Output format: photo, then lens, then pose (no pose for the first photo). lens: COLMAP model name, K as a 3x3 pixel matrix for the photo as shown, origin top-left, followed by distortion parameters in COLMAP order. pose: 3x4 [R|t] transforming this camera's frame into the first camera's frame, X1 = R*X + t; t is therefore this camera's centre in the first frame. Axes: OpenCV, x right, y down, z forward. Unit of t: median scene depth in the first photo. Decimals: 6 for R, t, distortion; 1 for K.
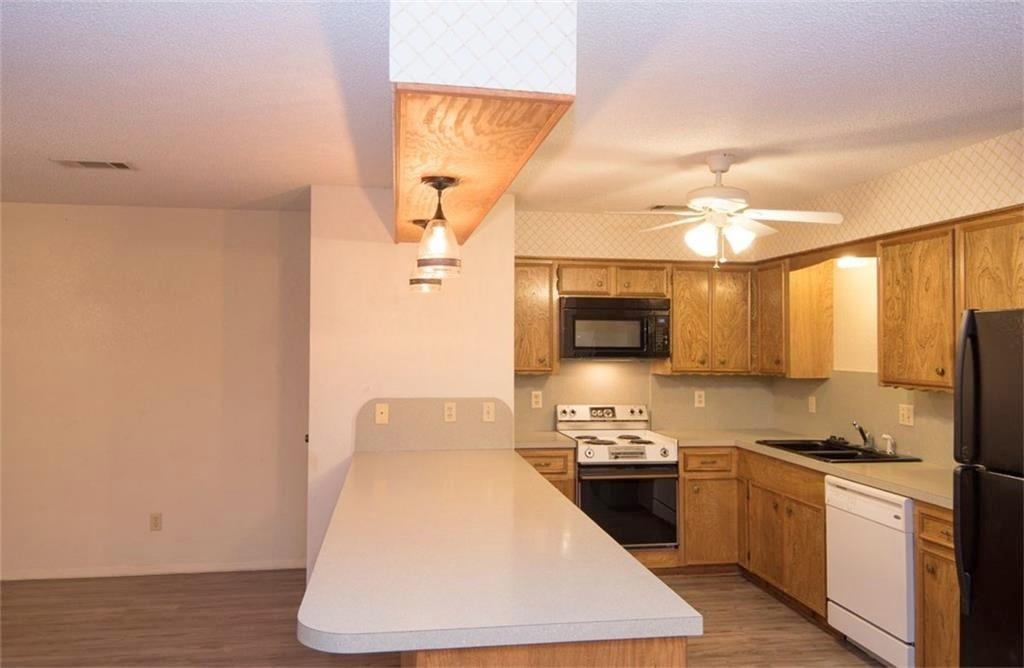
lens RADIAL K [[758.9, 0, 515.0], [0, 758.9, 336.7], [0, 0, 1]] dist [0.027470, 0.005311]
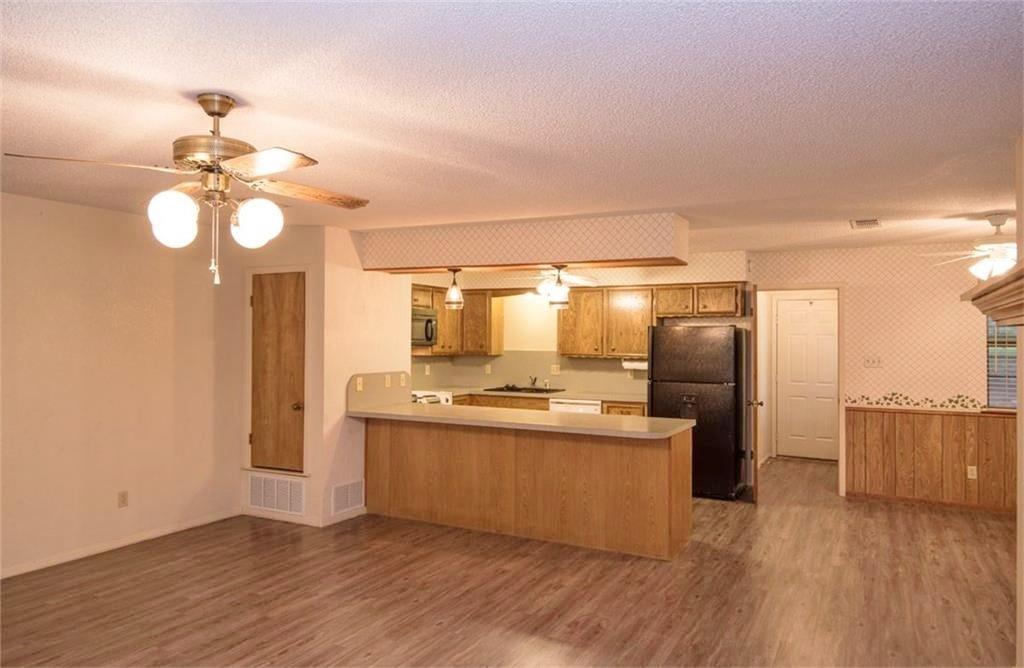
lens RADIAL K [[685.0, 0, 525.1], [0, 685.0, 315.8], [0, 0, 1]] dist [0.028715, -0.018217]
pose [[0.596840, 0.021358, 0.802076, -1.035497], [-0.009754, 0.999765, -0.019364, -0.010367], [-0.802301, 0.003734, 0.596908, -0.072659]]
